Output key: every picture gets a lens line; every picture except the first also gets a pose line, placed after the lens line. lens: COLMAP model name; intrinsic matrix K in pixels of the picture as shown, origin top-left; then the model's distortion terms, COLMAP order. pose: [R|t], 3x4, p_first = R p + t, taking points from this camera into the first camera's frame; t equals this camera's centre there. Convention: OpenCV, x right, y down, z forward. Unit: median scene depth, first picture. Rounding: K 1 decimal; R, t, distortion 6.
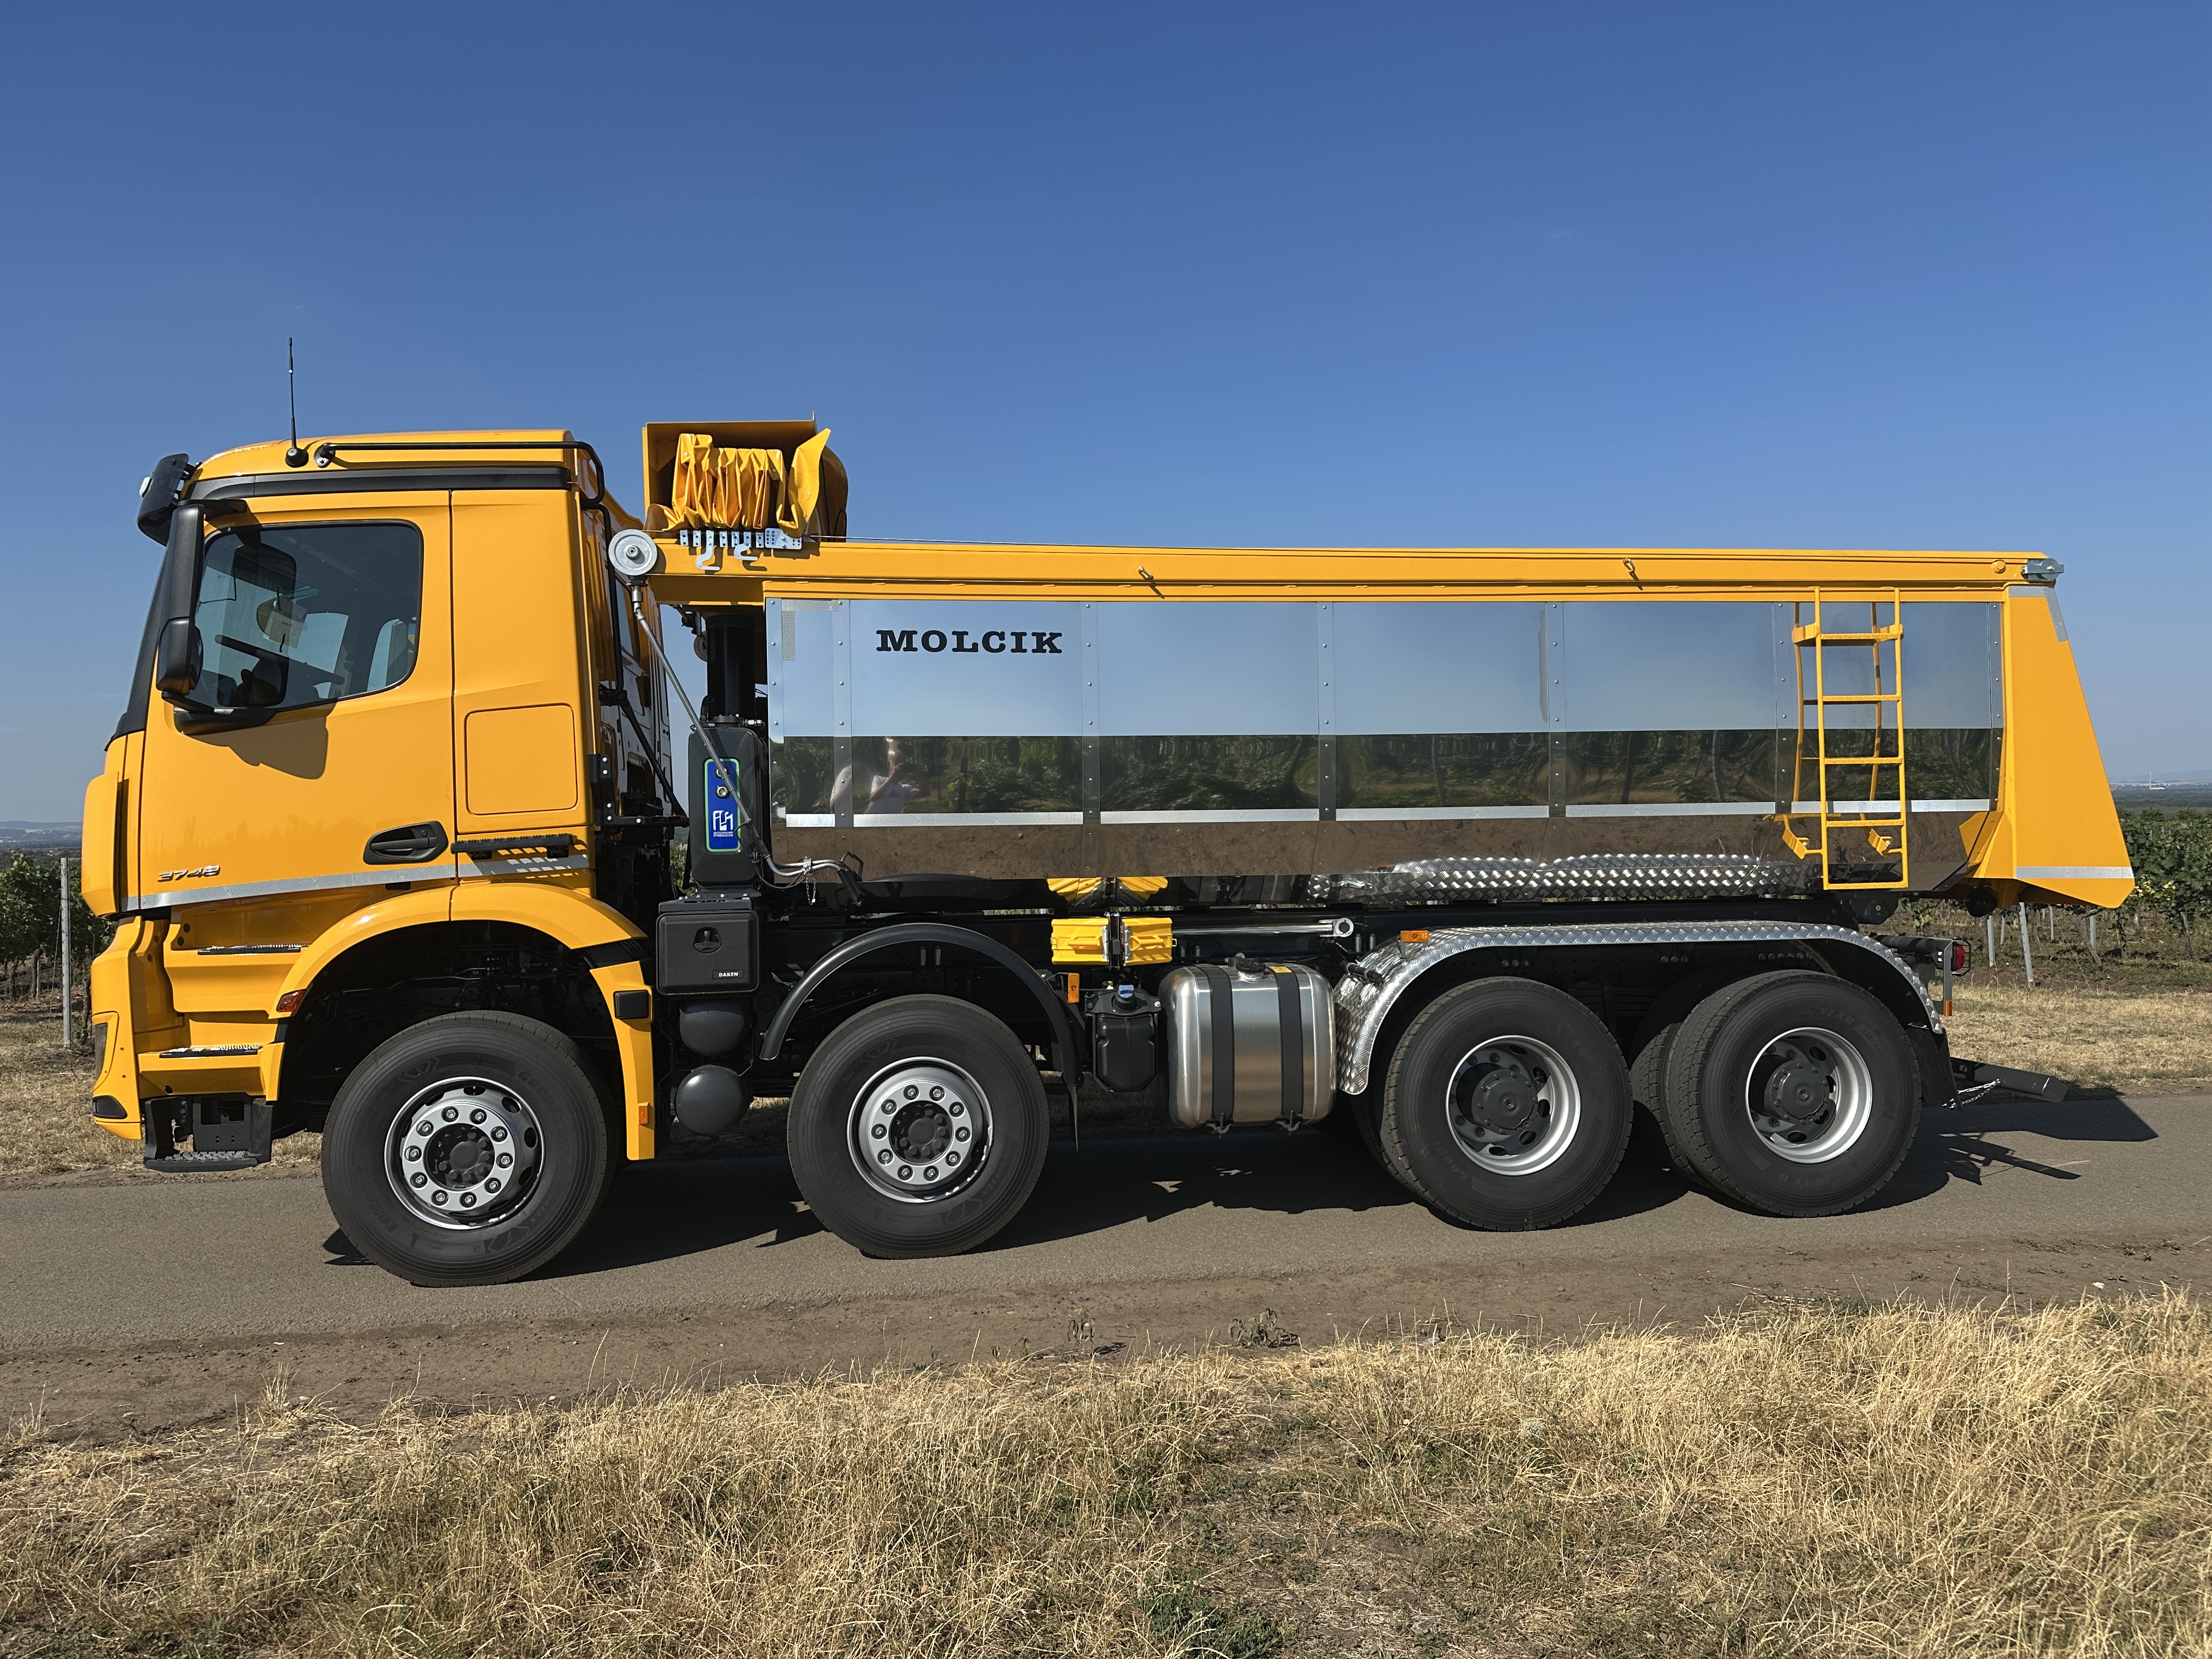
lens RADIAL K [[1553.9, 0, 1121.5], [0, 1553.9, 836.6], [0, 0, 1]] dist [0.085048, -0.123572]
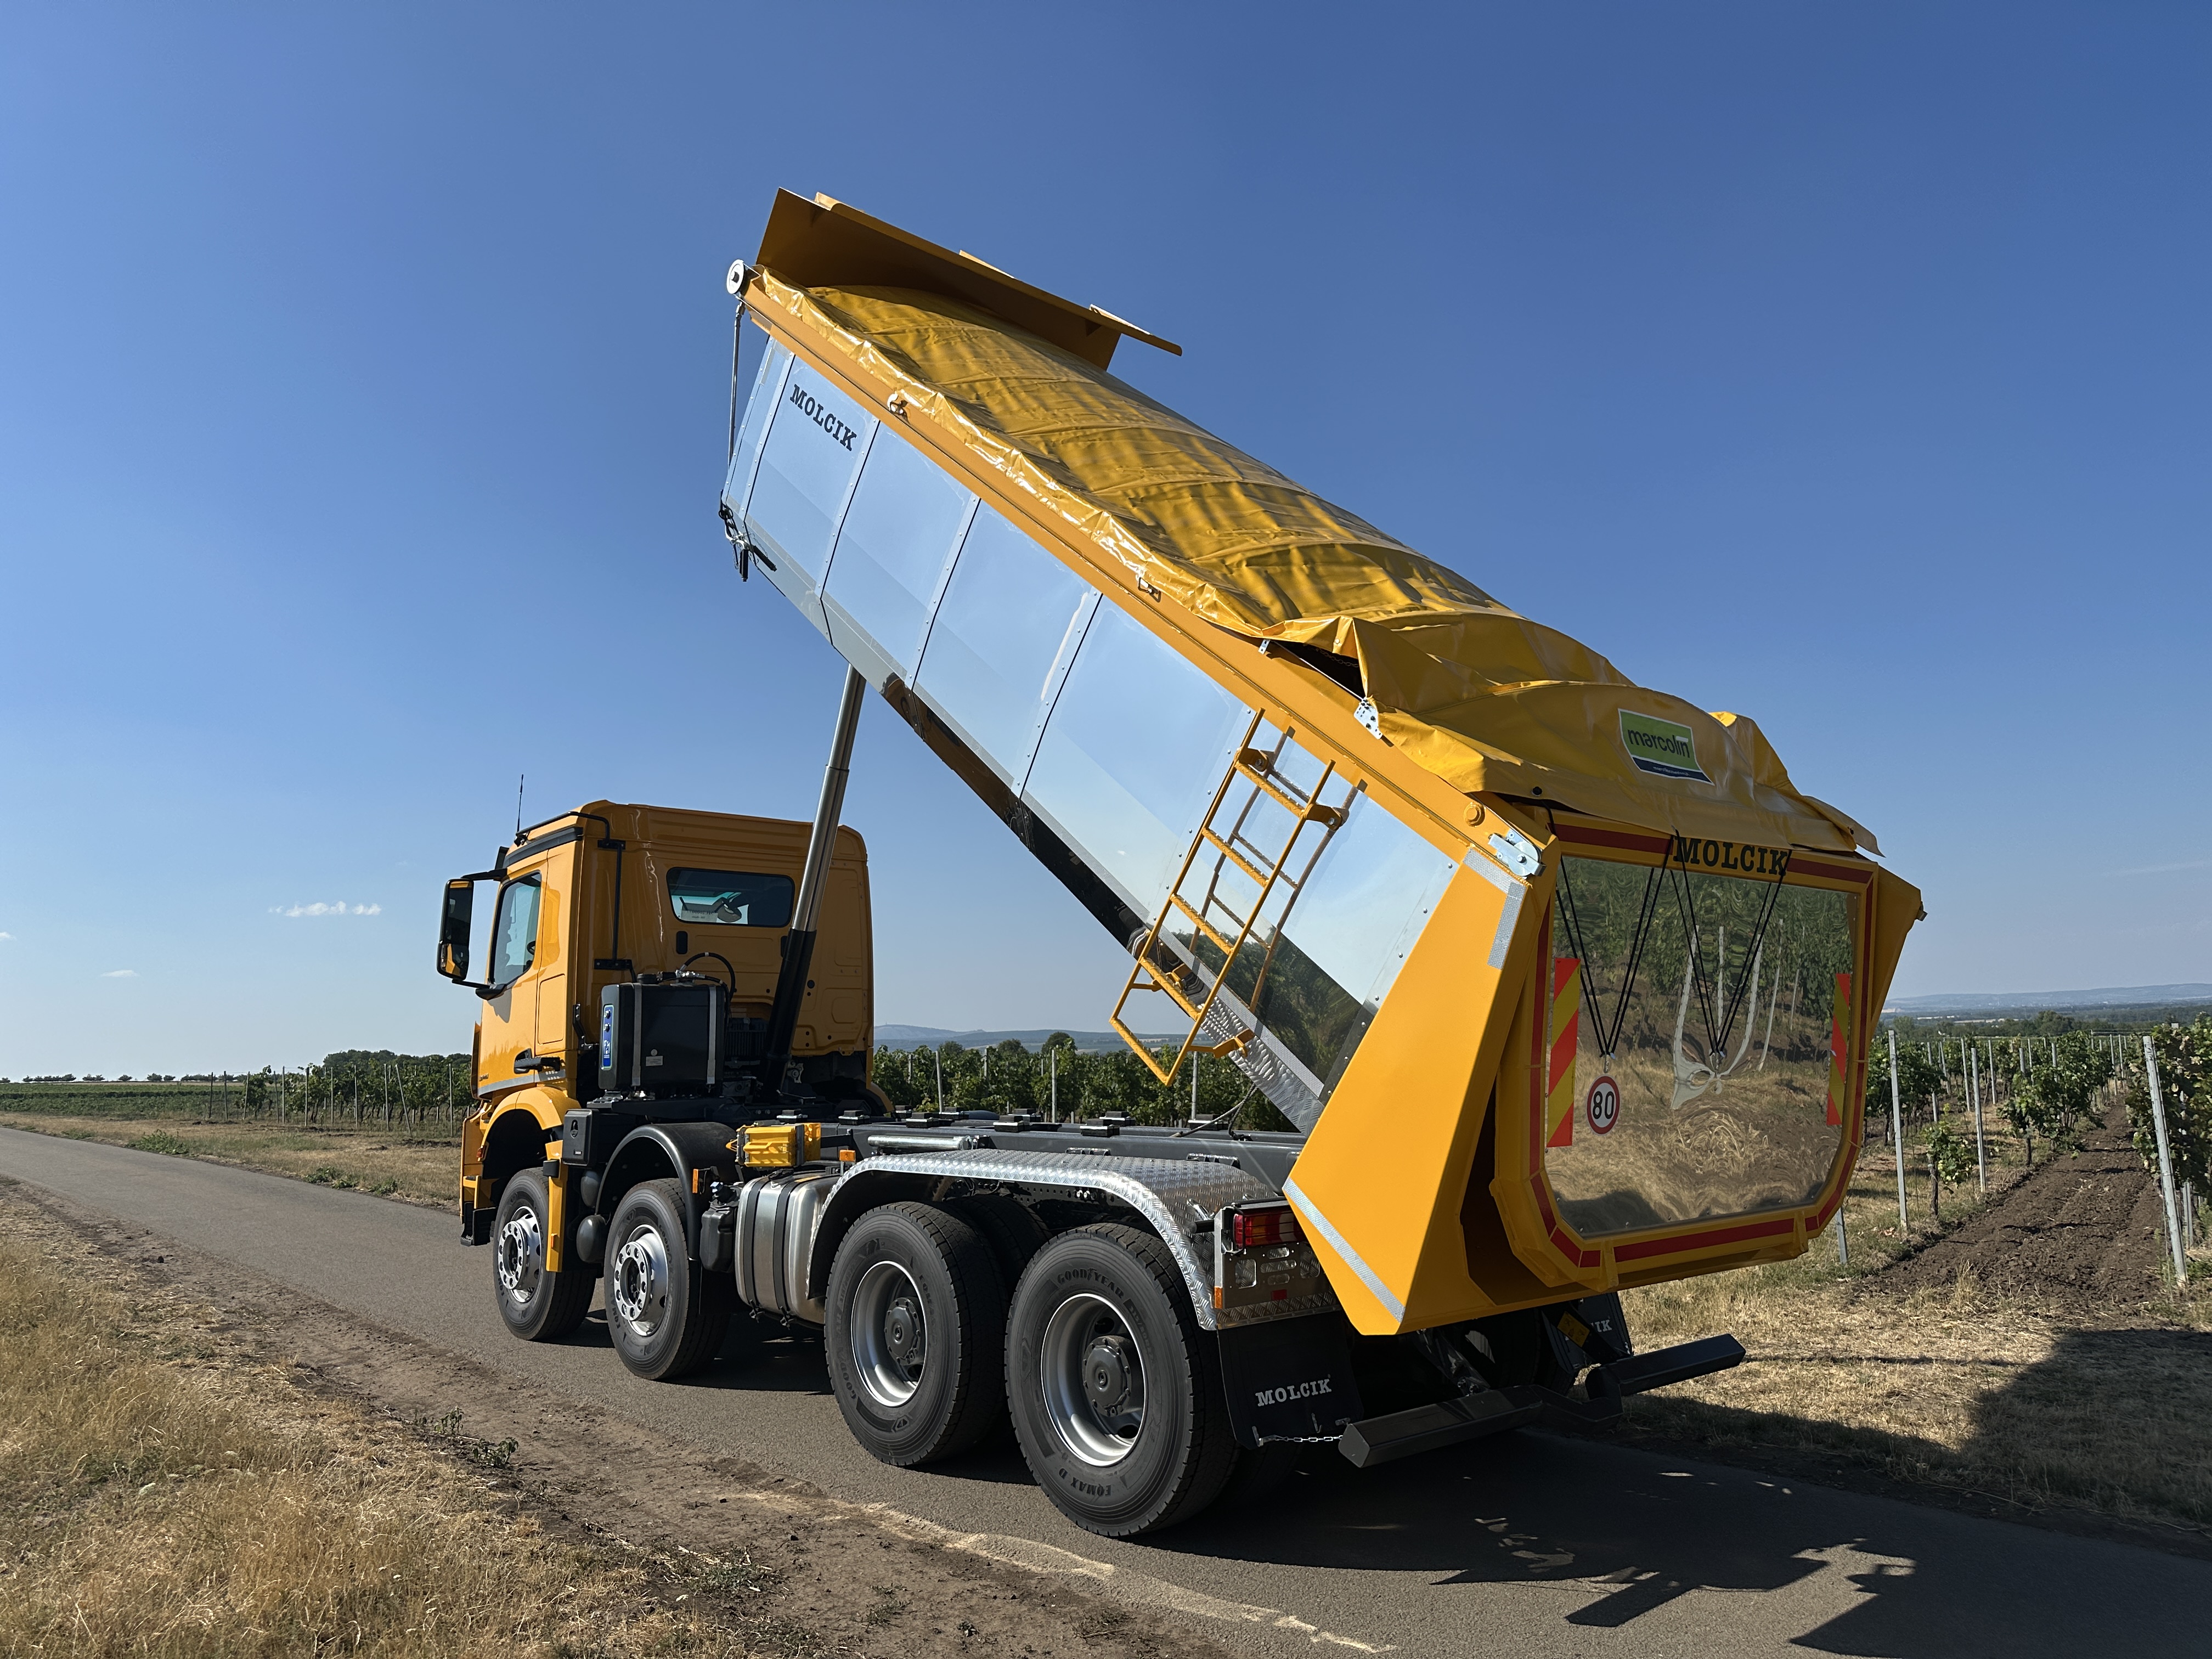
lens RADIAL K [[1571.5, 0, 1125.4], [0, 1571.5, 818.8], [0, 0, 1]] dist [0.035884, -0.046787]
pose [[0.549631, -0.115826, -0.827339, 1.320680], [0.017016, 0.991689, -0.127531, -0.026687], [0.835234, 0.056017, 0.547034, 0.598663]]
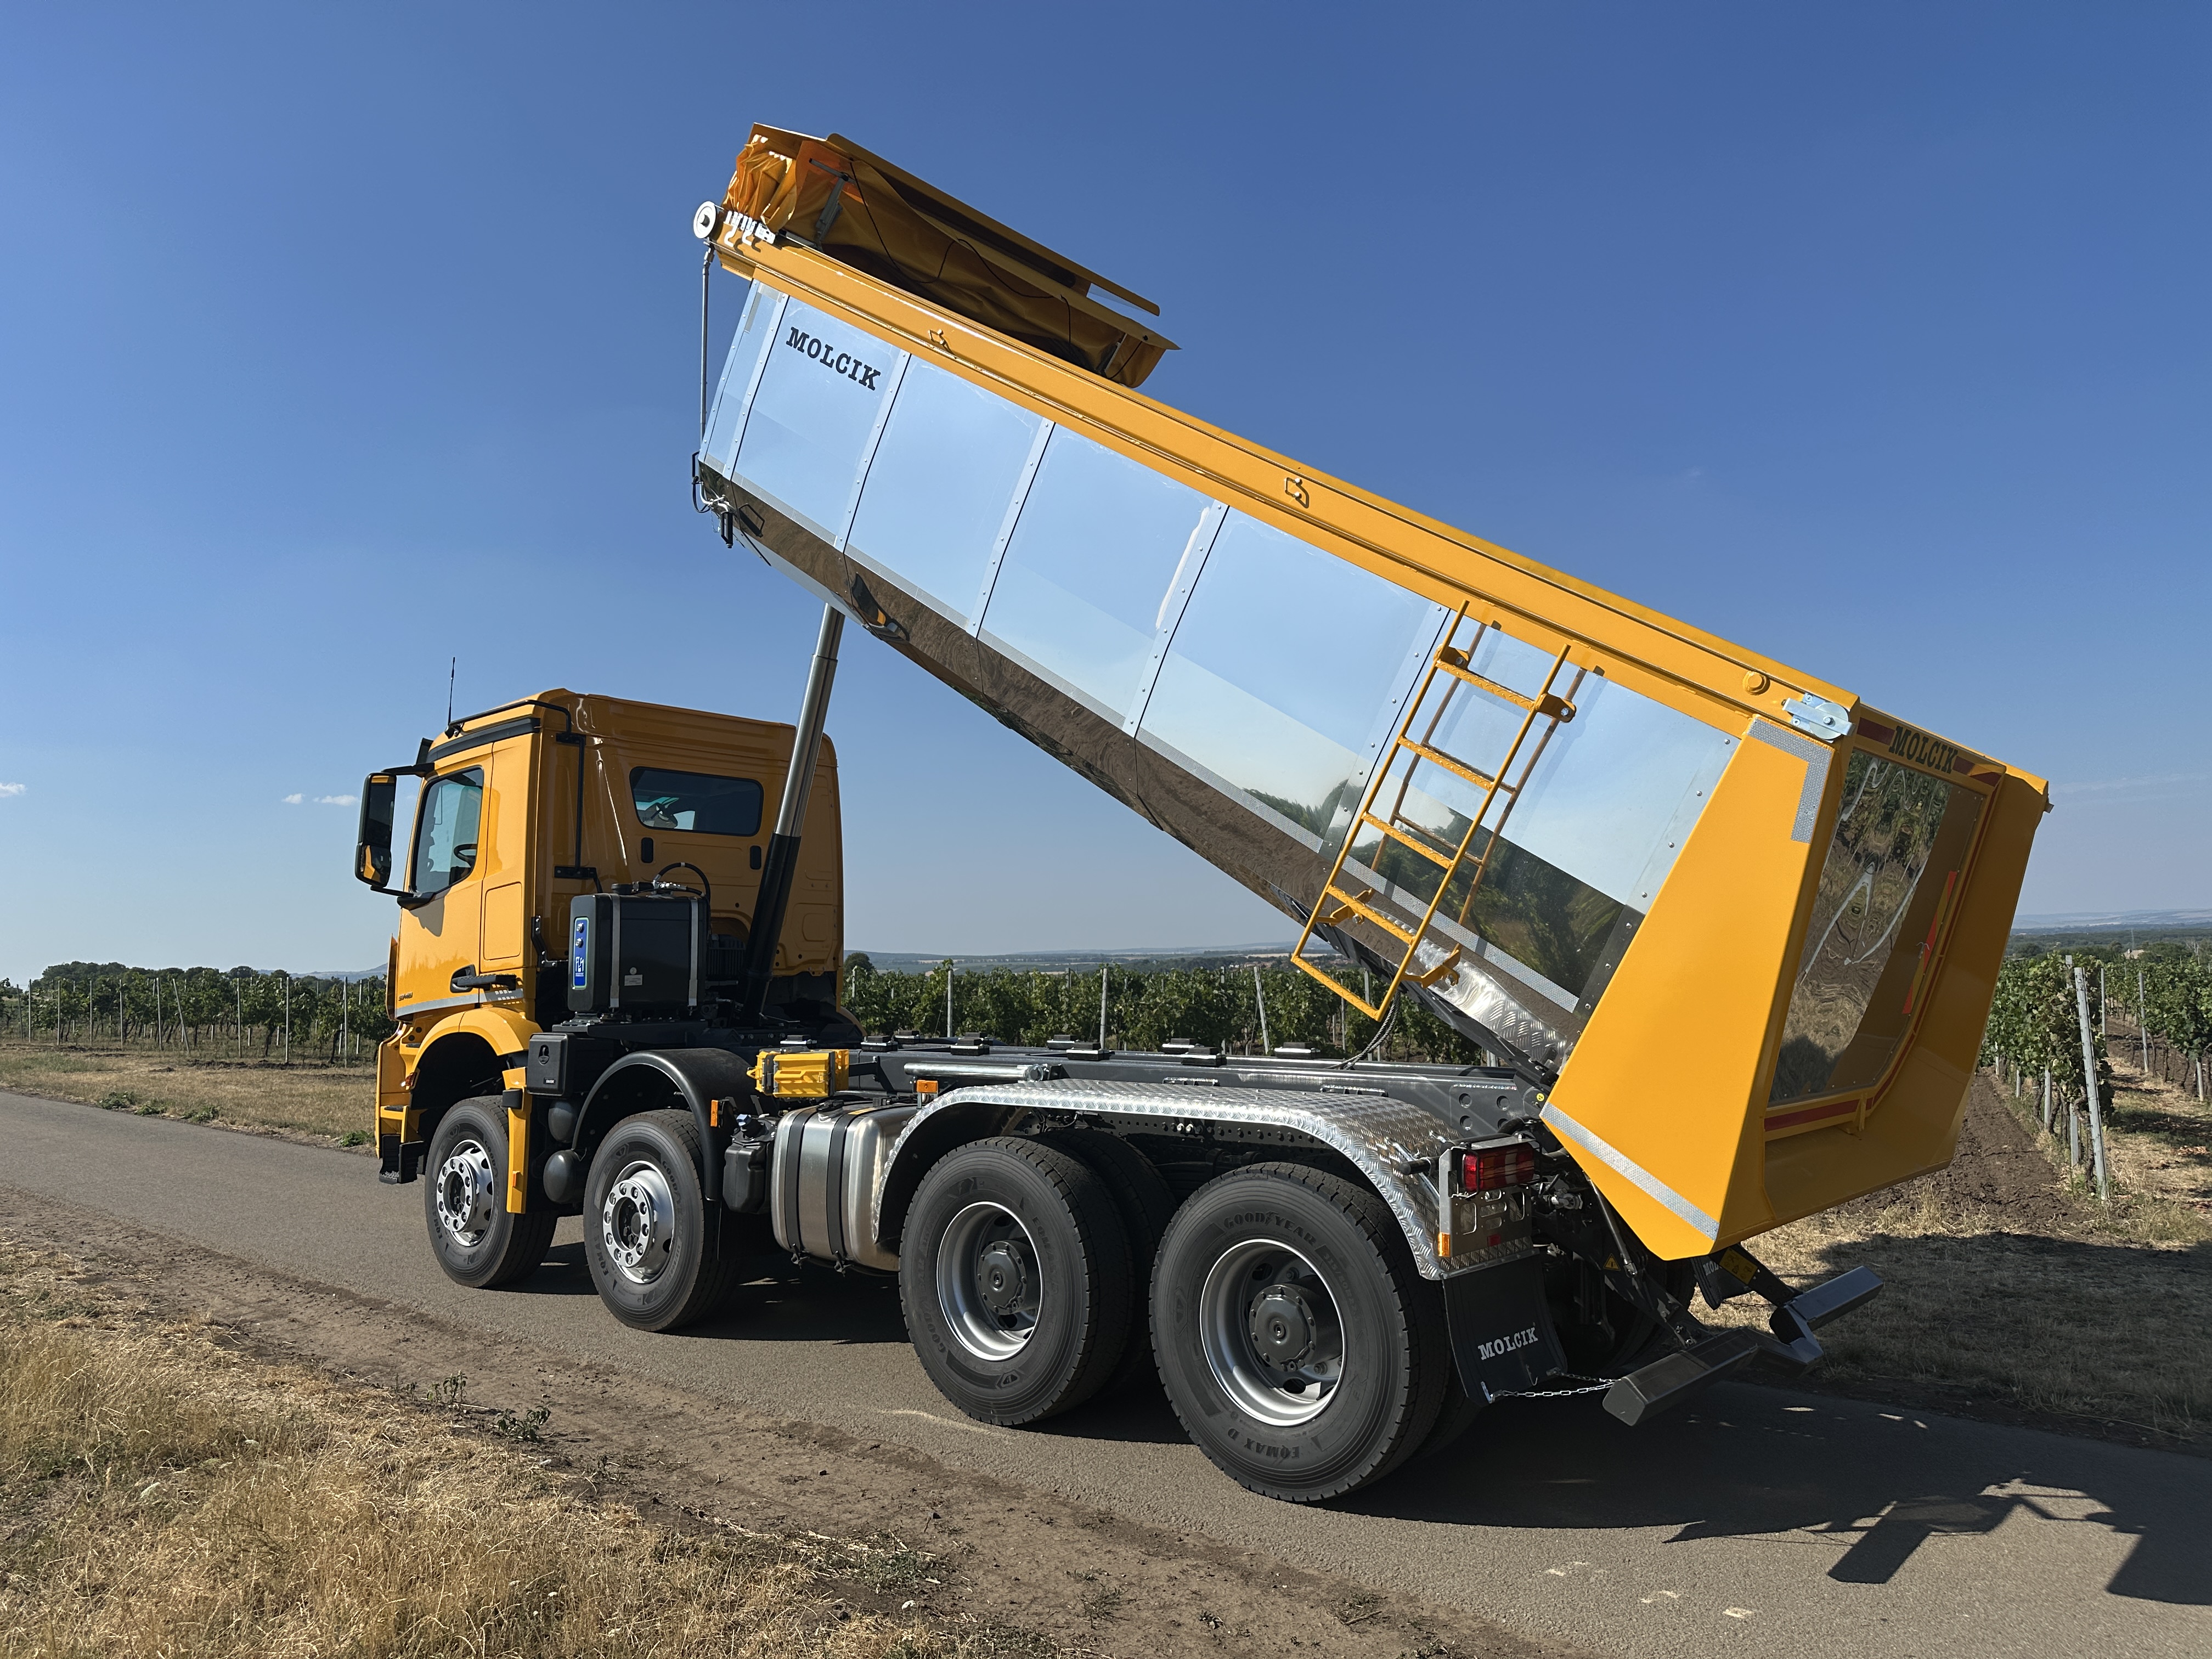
lens RADIAL K [[1562.2, 0, 1155.1], [0, 1562.2, 823.2], [0, 0, 1]] dist [0.052349, -0.070254]
pose [[0.665587, -0.059236, -0.743966, 1.104130], [0.005852, 0.997229, -0.074165, -0.028834], [0.746298, 0.045010, 0.664089, 0.488504]]
